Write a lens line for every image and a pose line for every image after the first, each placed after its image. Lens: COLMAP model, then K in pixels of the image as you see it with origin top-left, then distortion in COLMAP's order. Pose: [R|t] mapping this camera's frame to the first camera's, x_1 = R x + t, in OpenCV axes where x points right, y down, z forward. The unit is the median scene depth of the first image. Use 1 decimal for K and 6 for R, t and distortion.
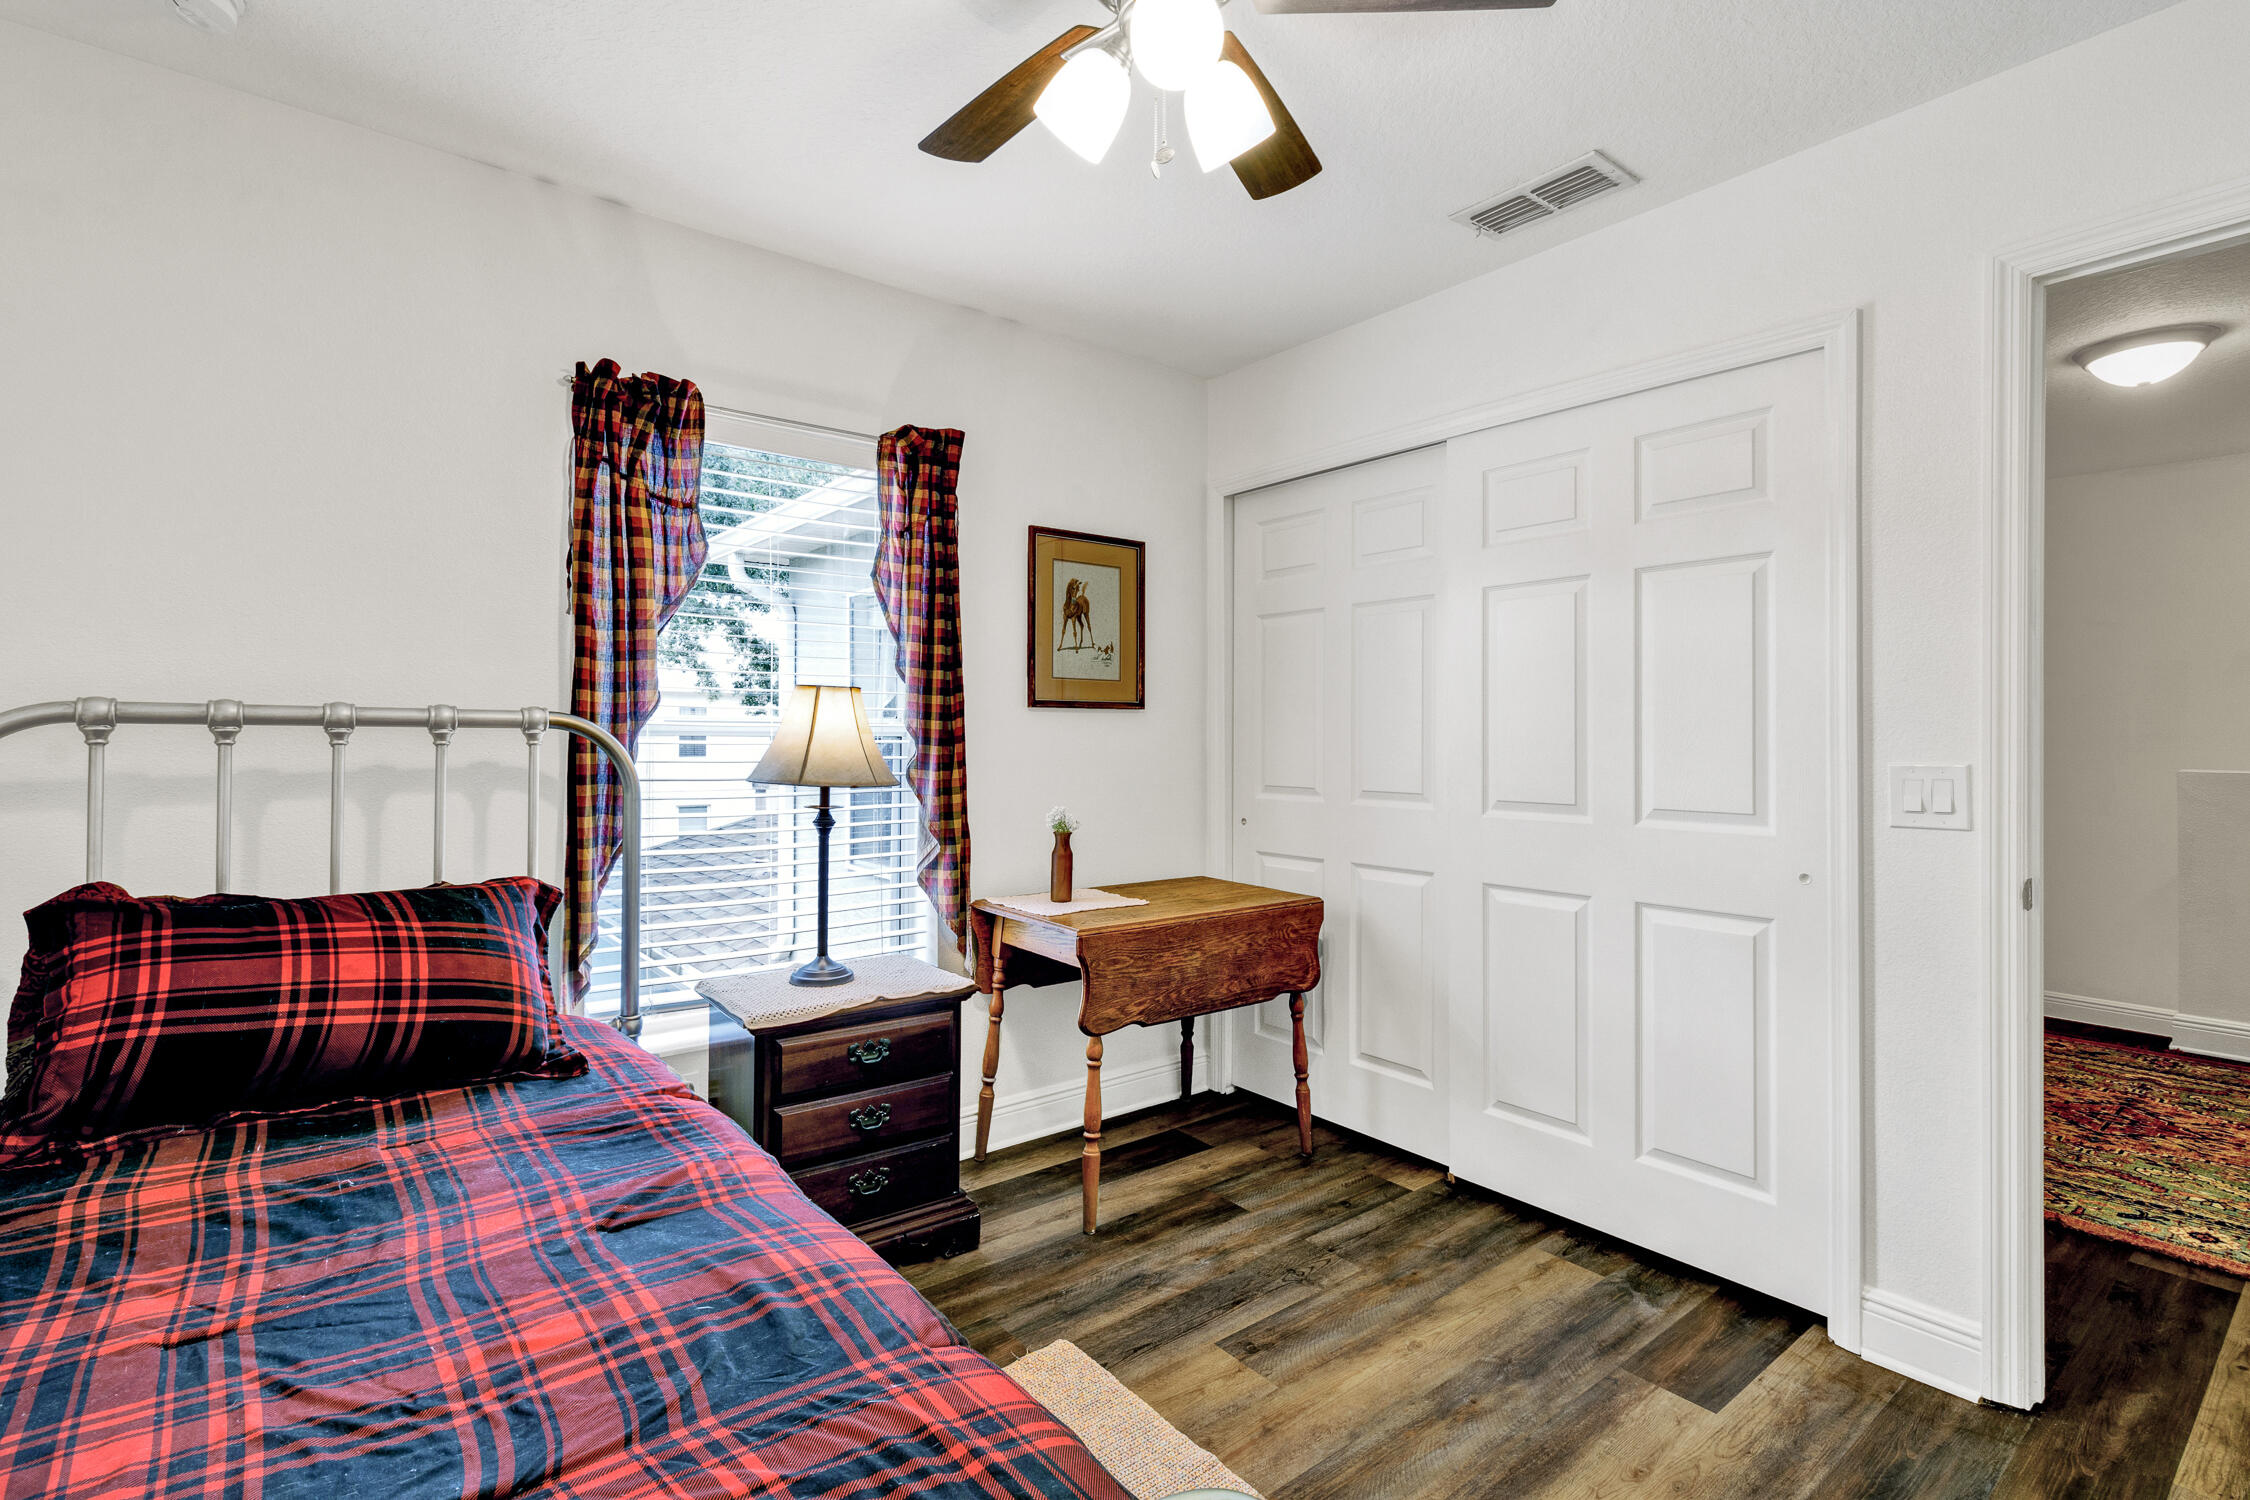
lens RADIAL K [[1038.1, 0, 1131.8], [0, 1038.1, 735.7], [0, 0, 1]] dist [0.003056, 0.000799]
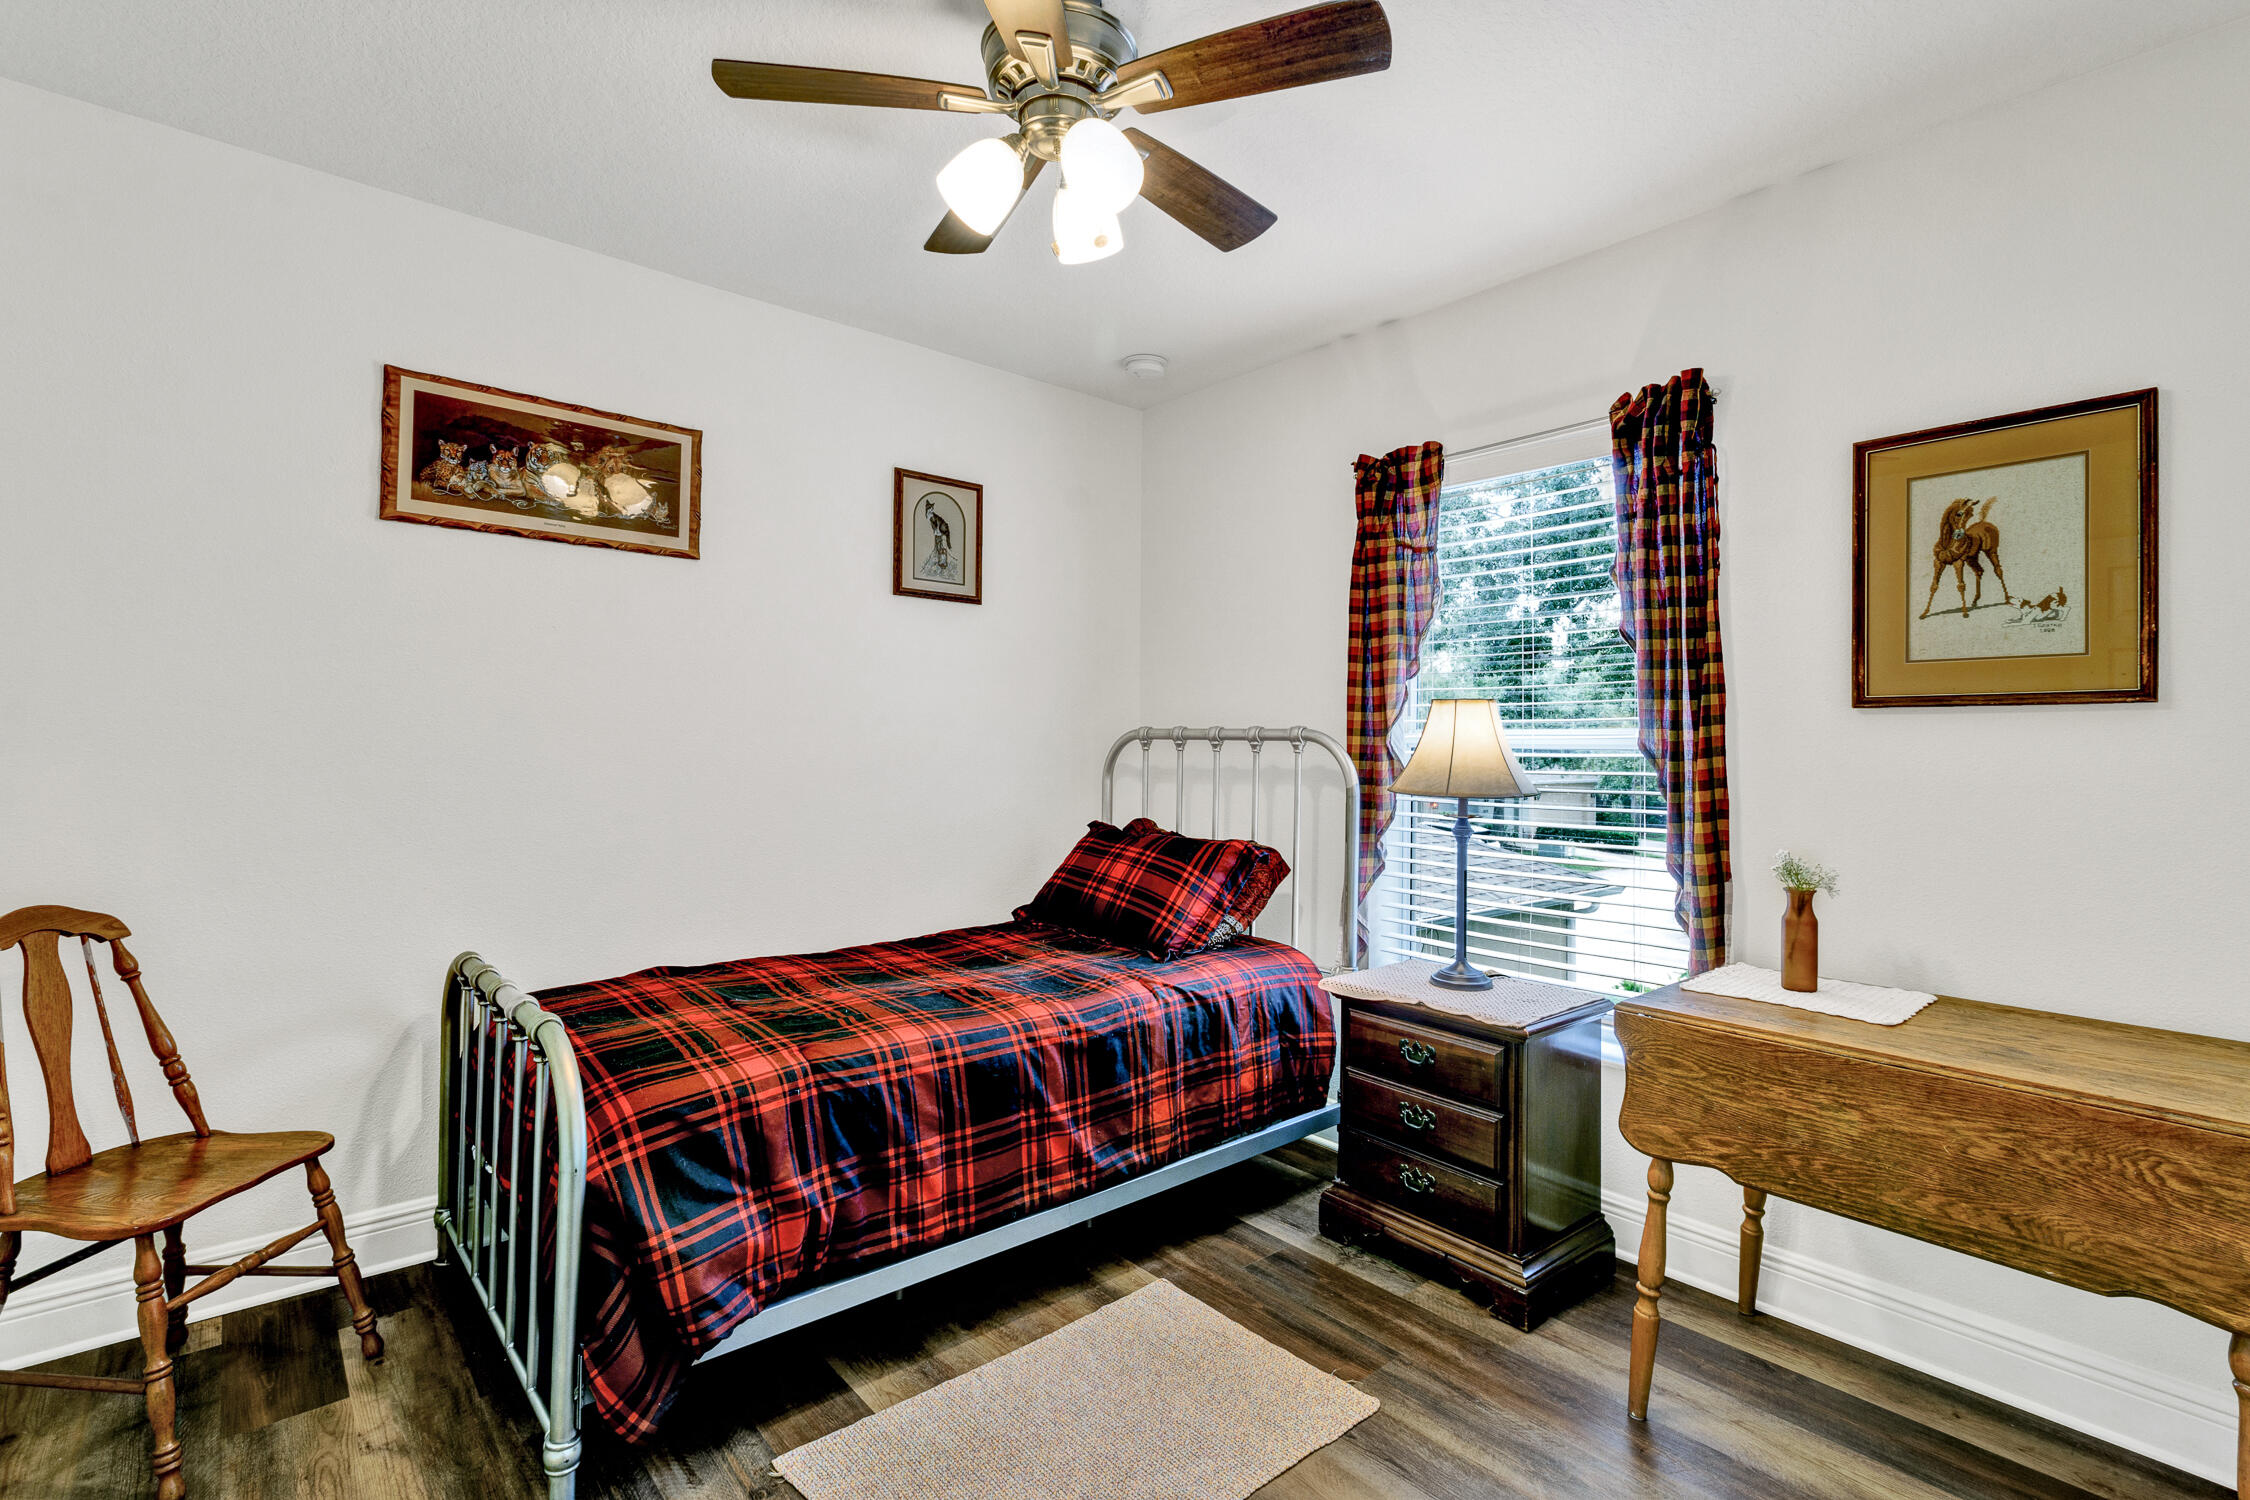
lens RADIAL K [[1038.1, 0, 1131.8], [0, 1038.1, 735.7], [0, 0, 1]] dist [0.003056, 0.000799]
pose [[0.043994, -0.013292, -0.998943, 0.554933], [-0.010484, 0.999850, -0.013766, 0.005113], [0.998977, 0.011079, 0.043848, 0.482231]]
